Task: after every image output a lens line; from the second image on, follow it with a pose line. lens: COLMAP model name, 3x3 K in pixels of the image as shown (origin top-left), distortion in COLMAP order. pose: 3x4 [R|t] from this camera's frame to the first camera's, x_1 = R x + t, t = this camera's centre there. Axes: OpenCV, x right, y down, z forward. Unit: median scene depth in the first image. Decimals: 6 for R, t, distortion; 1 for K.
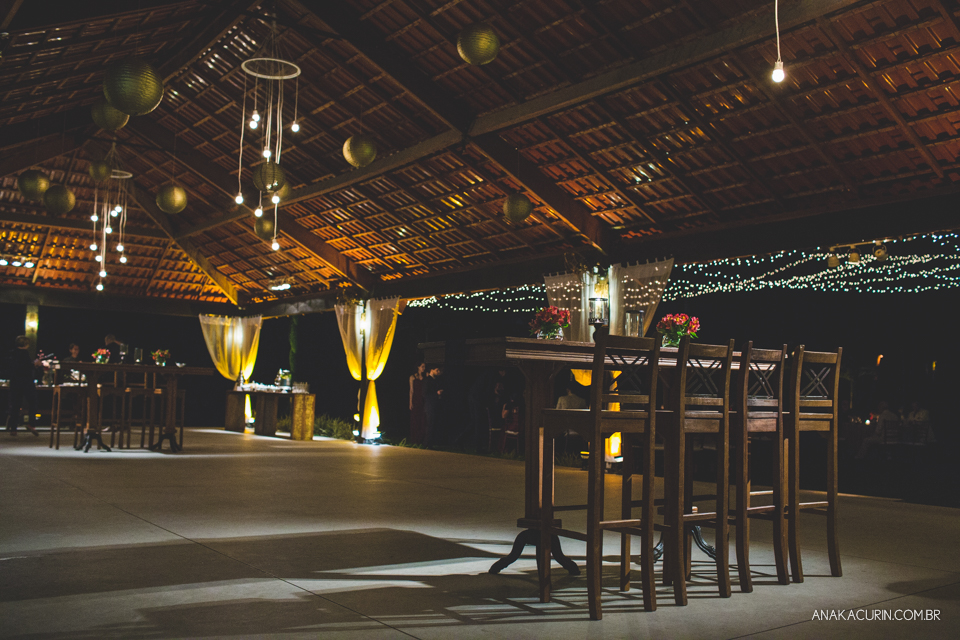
lens RADIAL K [[1004.1, 0, 480.0], [0, 1004.1, 320.0], [0, 0, 1]] dist [-0.000699, 0.038951]
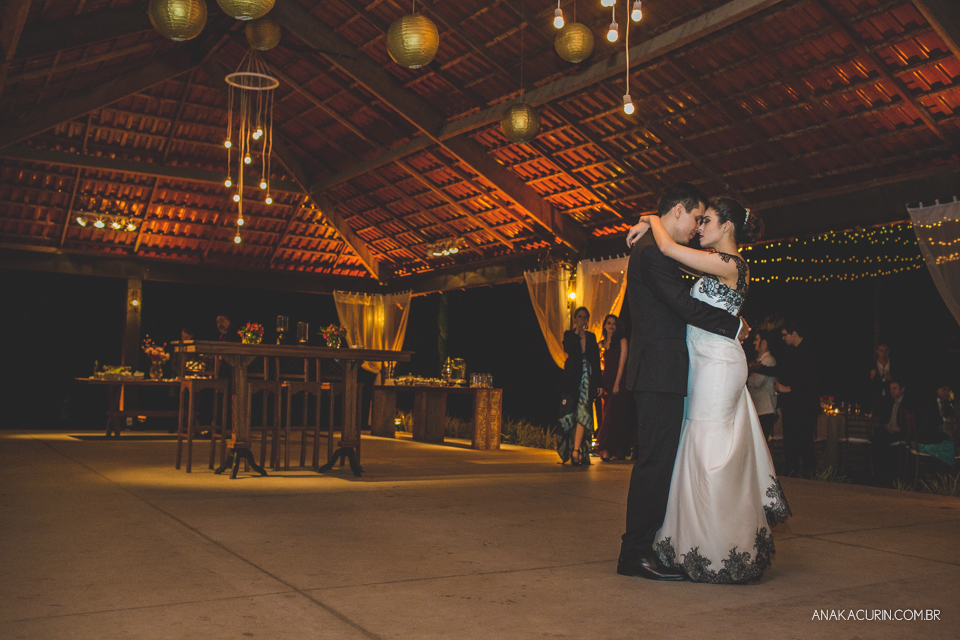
lens RADIAL K [[961.4, 0, 480.0], [0, 961.4, 320.0], [0, 0, 1]] dist [-0.009534, -0.007935]
pose [[0.998505, -0.008481, -0.053990, -0.131535], [0.008628, 0.999960, 0.002489, 0.018391], [0.053967, -0.002951, 0.998538, 0.255057]]
